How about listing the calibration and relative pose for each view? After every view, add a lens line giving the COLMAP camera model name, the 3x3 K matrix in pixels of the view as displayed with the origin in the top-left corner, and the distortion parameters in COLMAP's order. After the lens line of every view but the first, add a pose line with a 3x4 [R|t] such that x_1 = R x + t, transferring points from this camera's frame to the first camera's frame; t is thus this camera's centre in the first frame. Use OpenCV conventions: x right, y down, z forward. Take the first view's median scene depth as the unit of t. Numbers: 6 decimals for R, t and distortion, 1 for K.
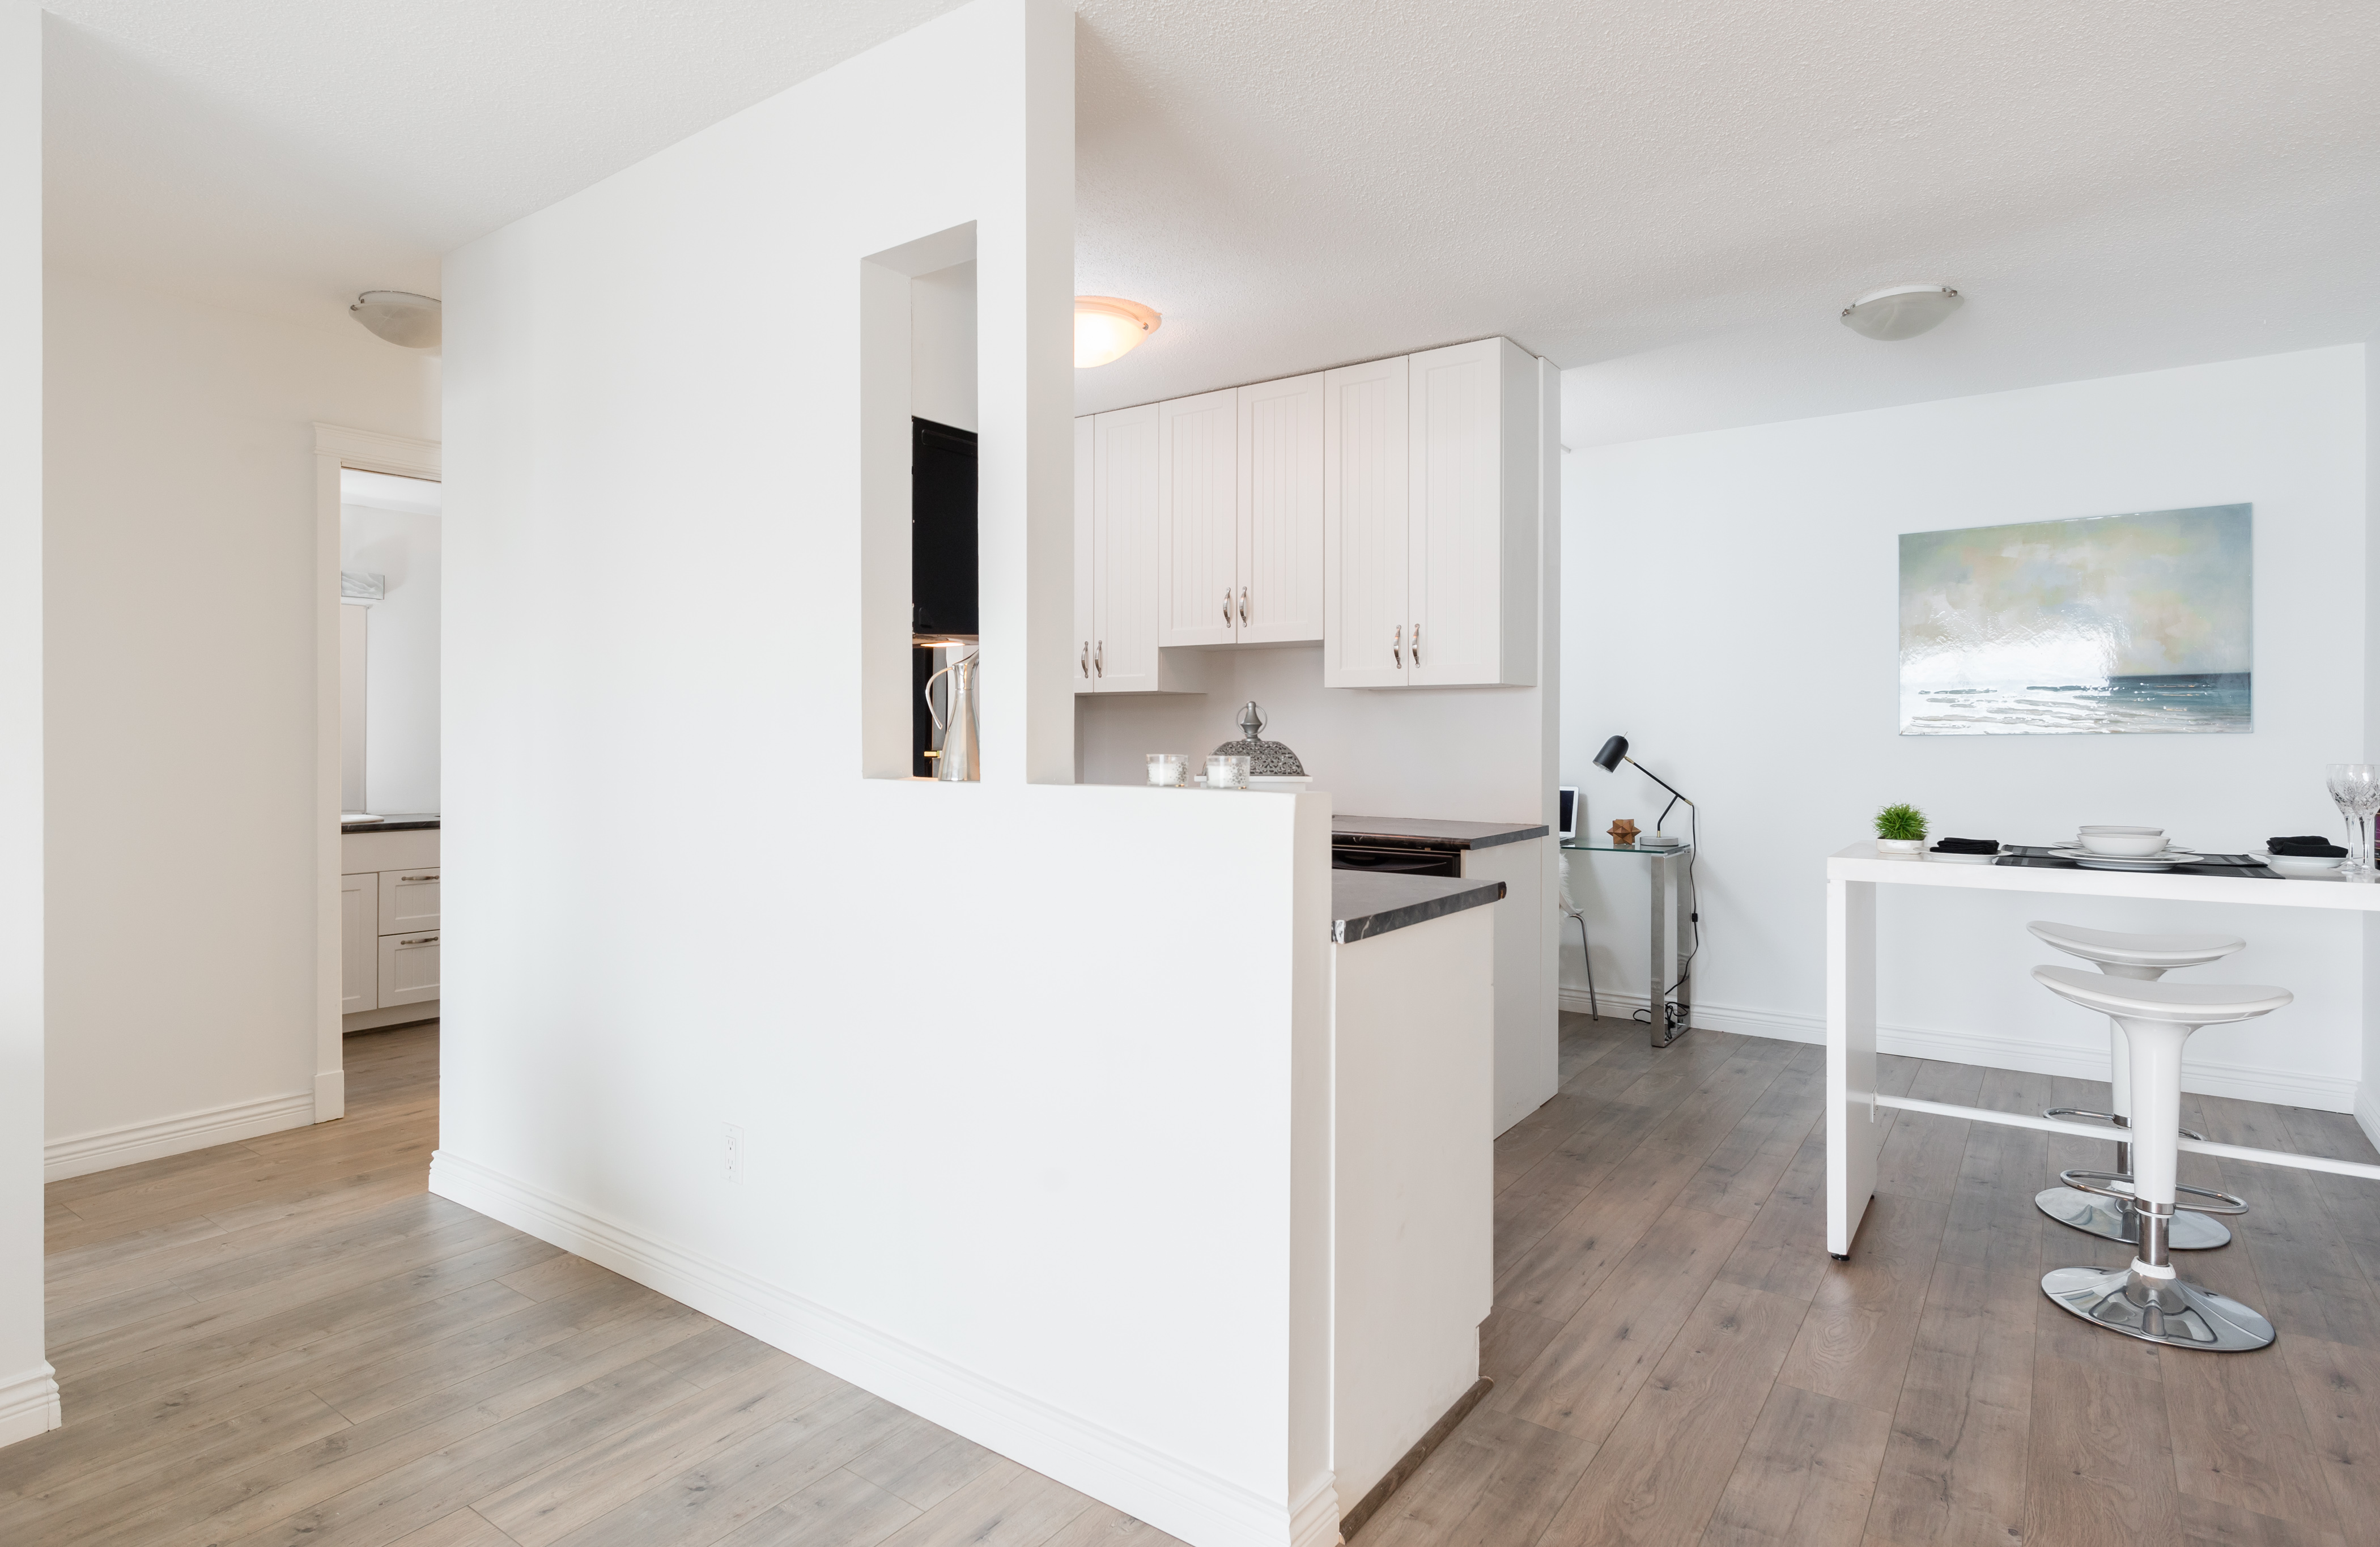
lens RADIAL K [[1243.8, 0, 1178.6], [0, 1243.8, 742.4], [0, 0, 1]] dist [0.000599, -0.000757]
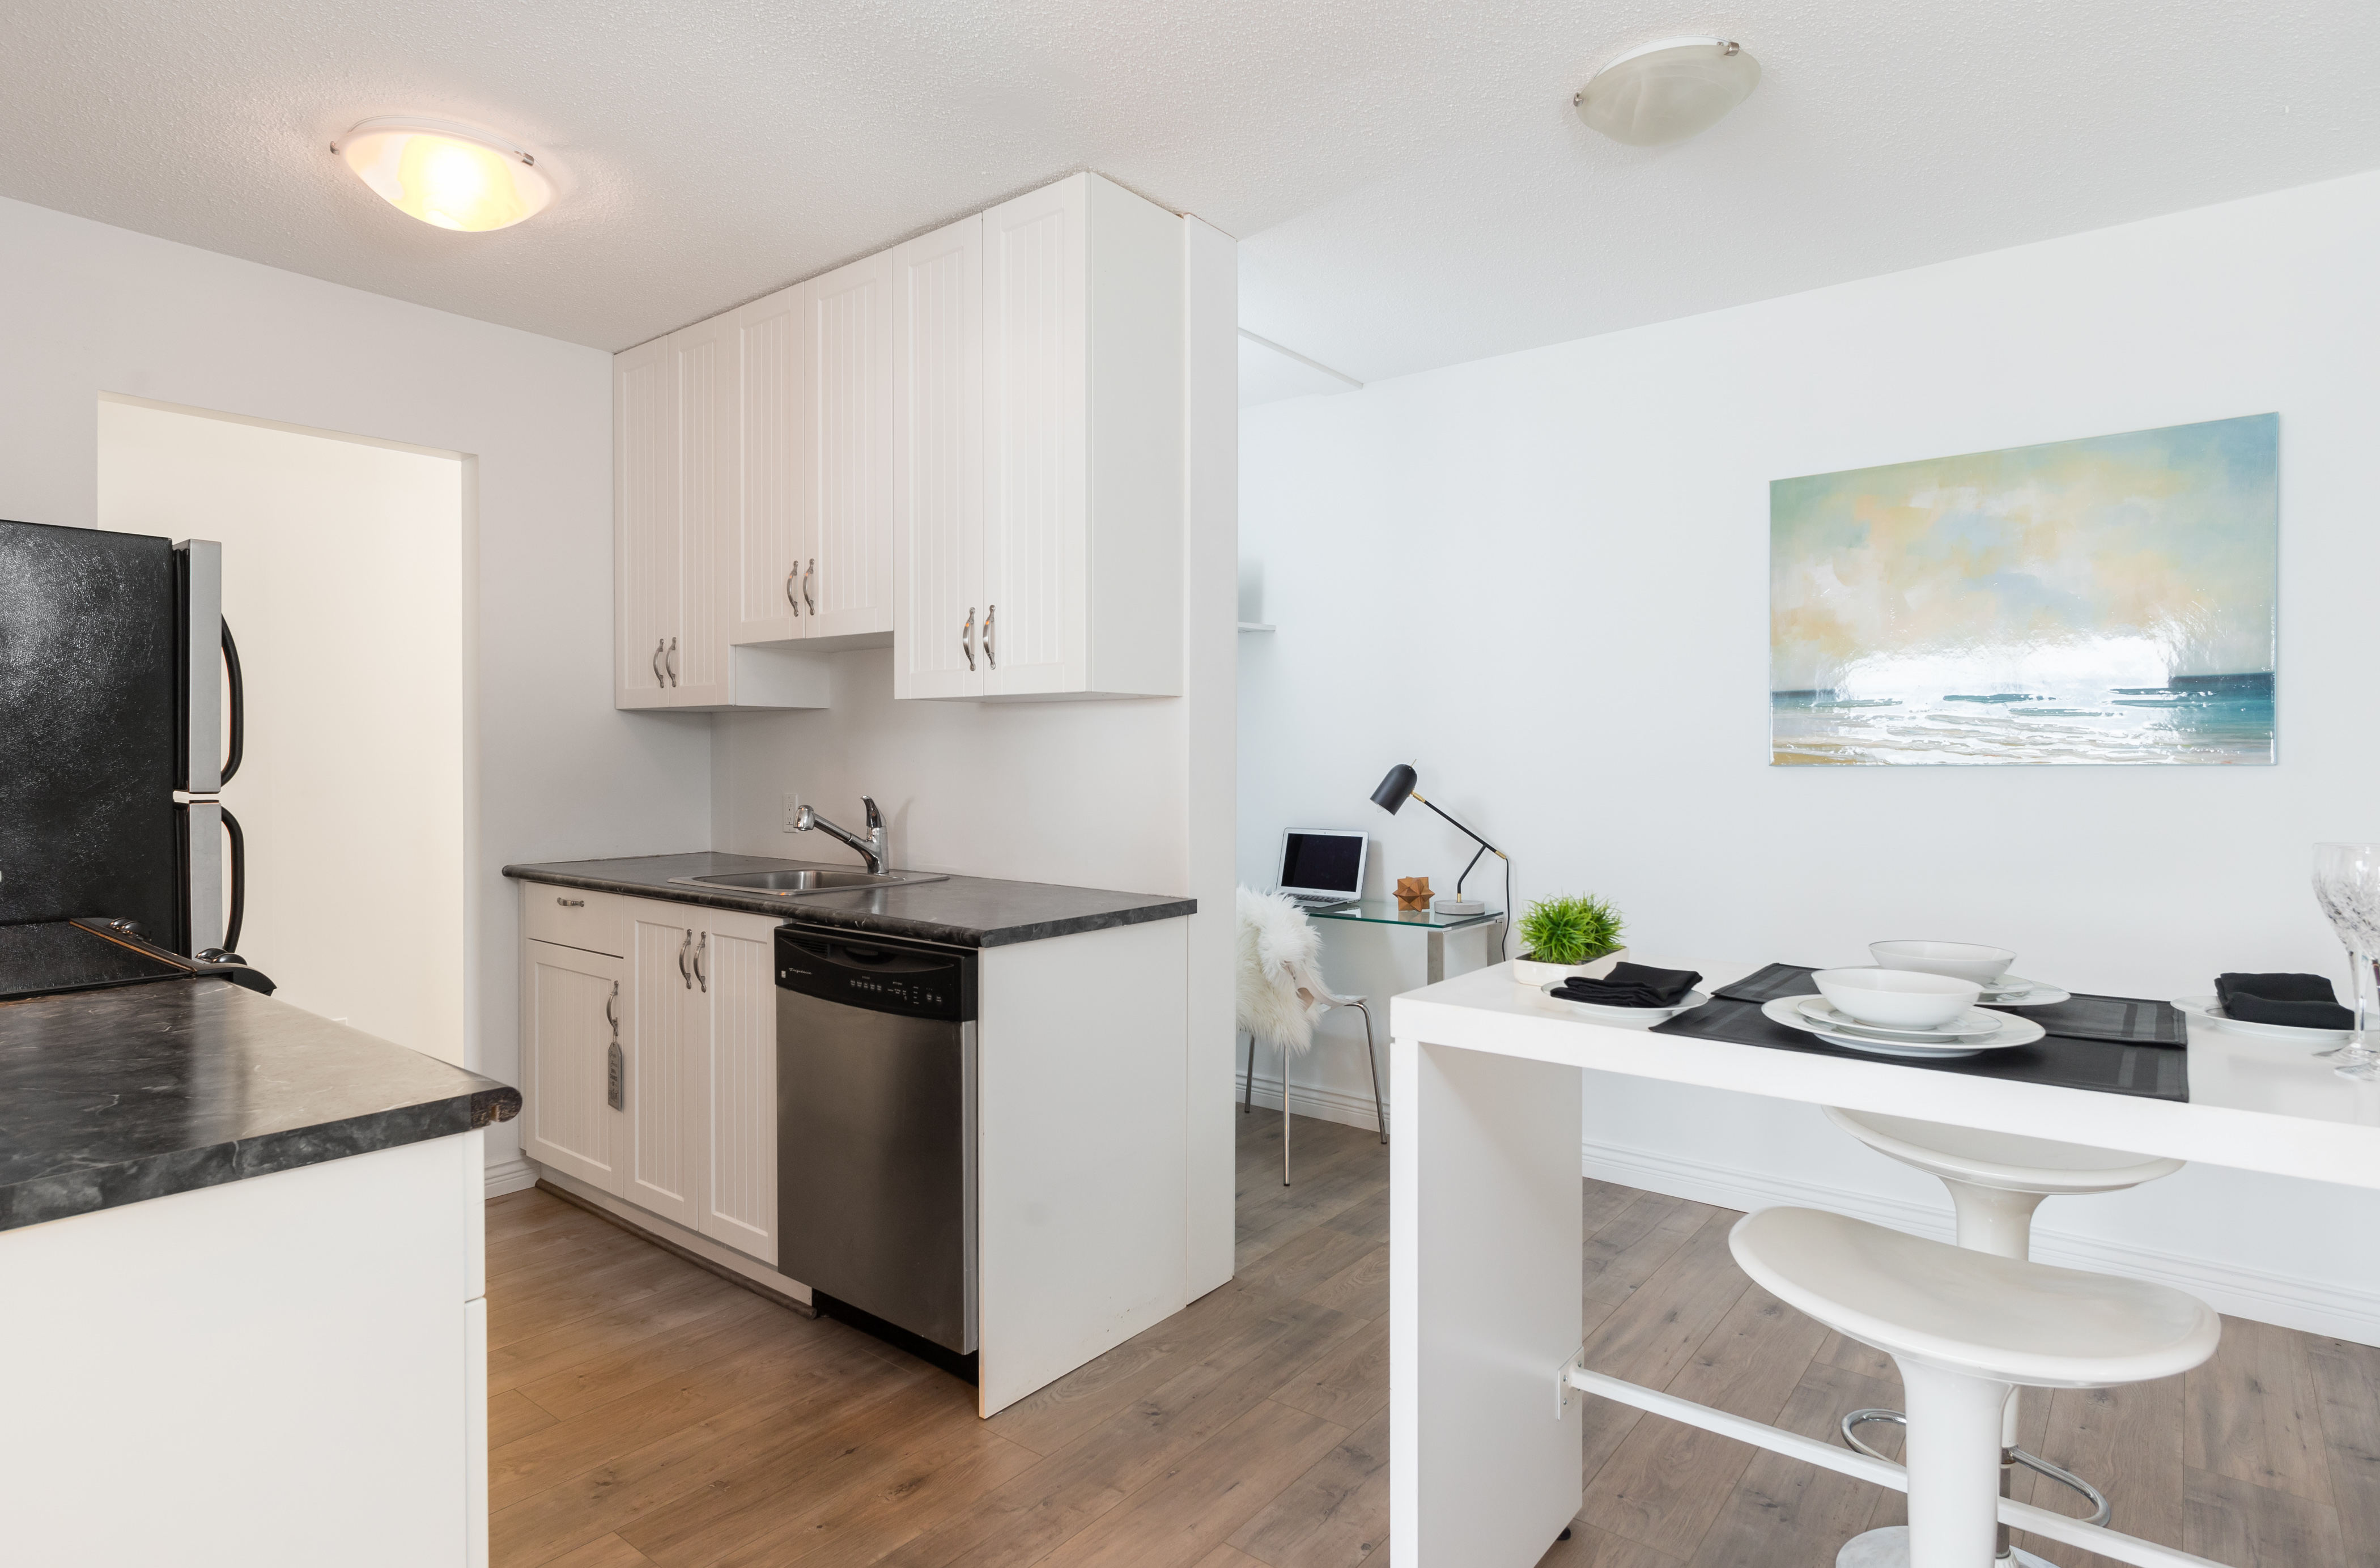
lens RADIAL K [[1262.1, 0, 1160.2], [0, 1262.1, 771.3], [0, 0, 1]] dist [-0.000487, -0.000881]
pose [[0.998178, 0.001306, -0.060321, 0.319631], [-0.000792, 0.999963, 0.008535, -0.009711], [0.060330, -0.008472, 0.998143, 0.304626]]
